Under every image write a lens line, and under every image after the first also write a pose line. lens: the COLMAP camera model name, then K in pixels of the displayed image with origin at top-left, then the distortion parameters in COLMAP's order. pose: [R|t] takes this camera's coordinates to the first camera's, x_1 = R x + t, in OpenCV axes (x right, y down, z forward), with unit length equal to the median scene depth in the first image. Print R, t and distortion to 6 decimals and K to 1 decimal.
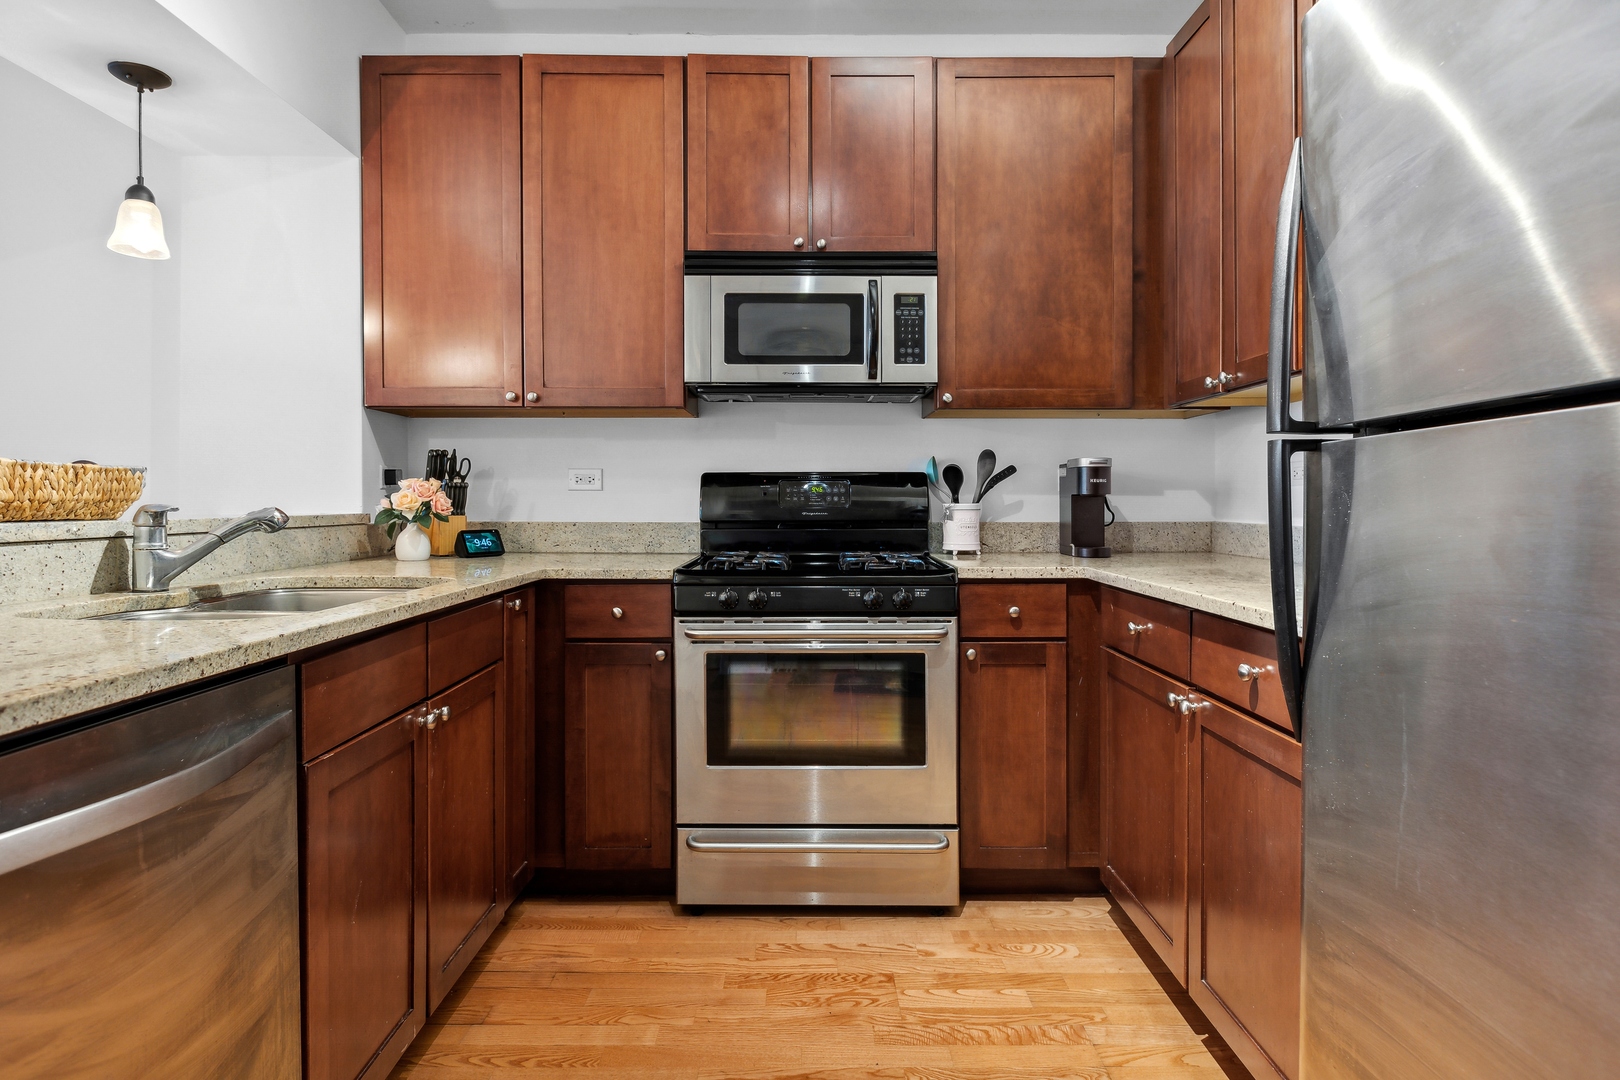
lens RADIAL K [[882.8, 0, 804.3], [0, 882.8, 514.0], [0, 0, 1]] dist [-0.003331, 0.000629]
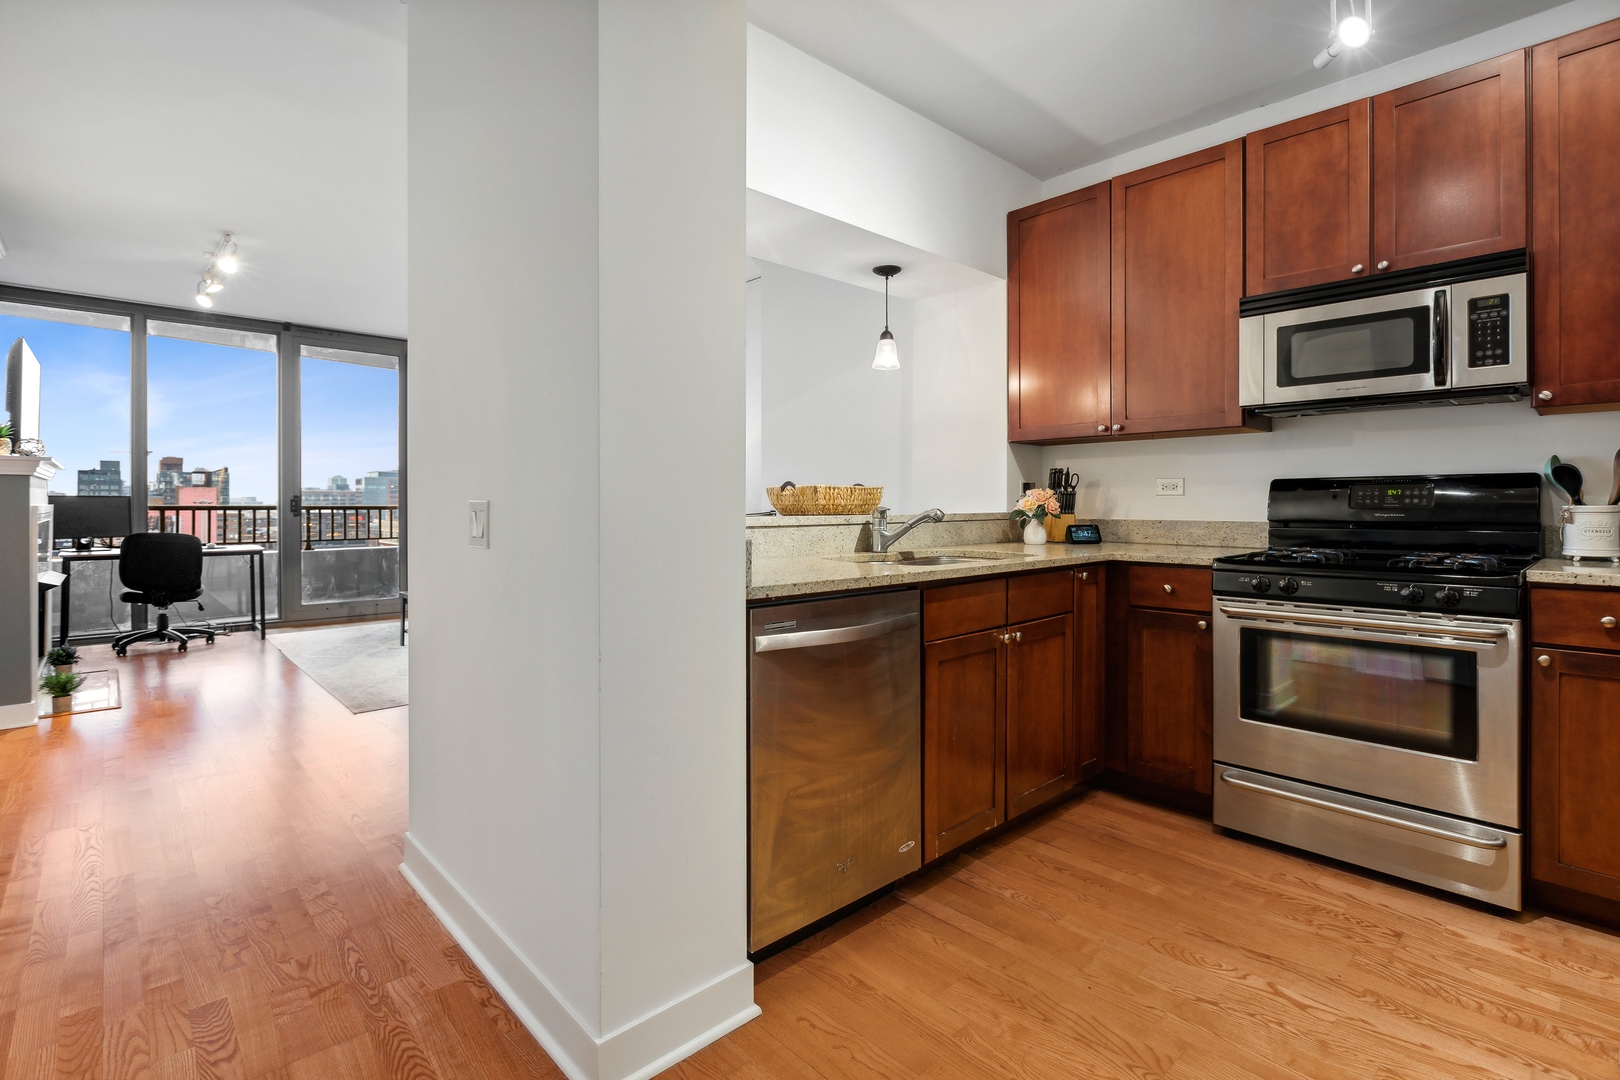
lens RADIAL K [[776.0, 0, 807.5], [0, 776.0, 508.8], [0, 0, 1]] dist [-0.003585, -0.000813]
pose [[0.684702, 0.002407, -0.728819, 0.256275], [-0.007296, 0.999967, -0.003552, 0.000547], [0.728786, 0.007749, 0.684697, -0.180286]]
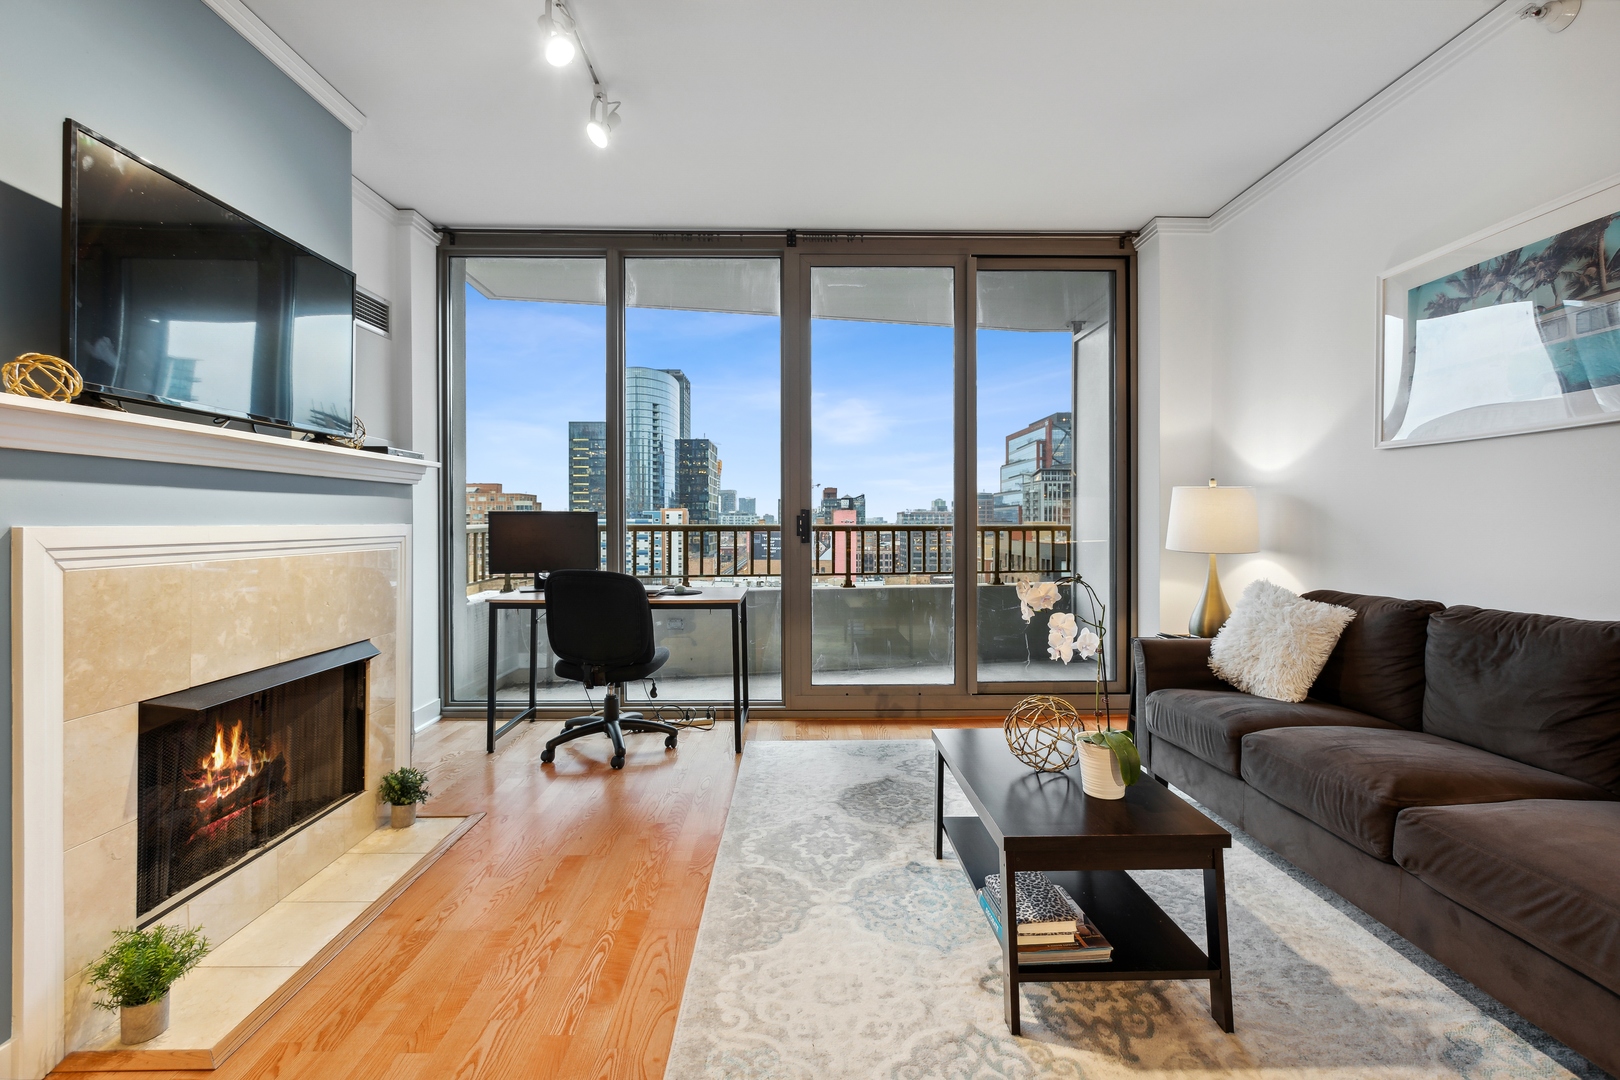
lens RADIAL K [[726.0, 0, 808.2], [0, 726.0, 525.9], [0, 0, 1]] dist [-0.000186, -0.001063]
pose [[0.027558, 0.001709, -0.999619, -1.435604], [-0.008920, 0.999959, 0.001464, -0.008751], [0.999580, 0.008876, 0.027572, 0.360545]]
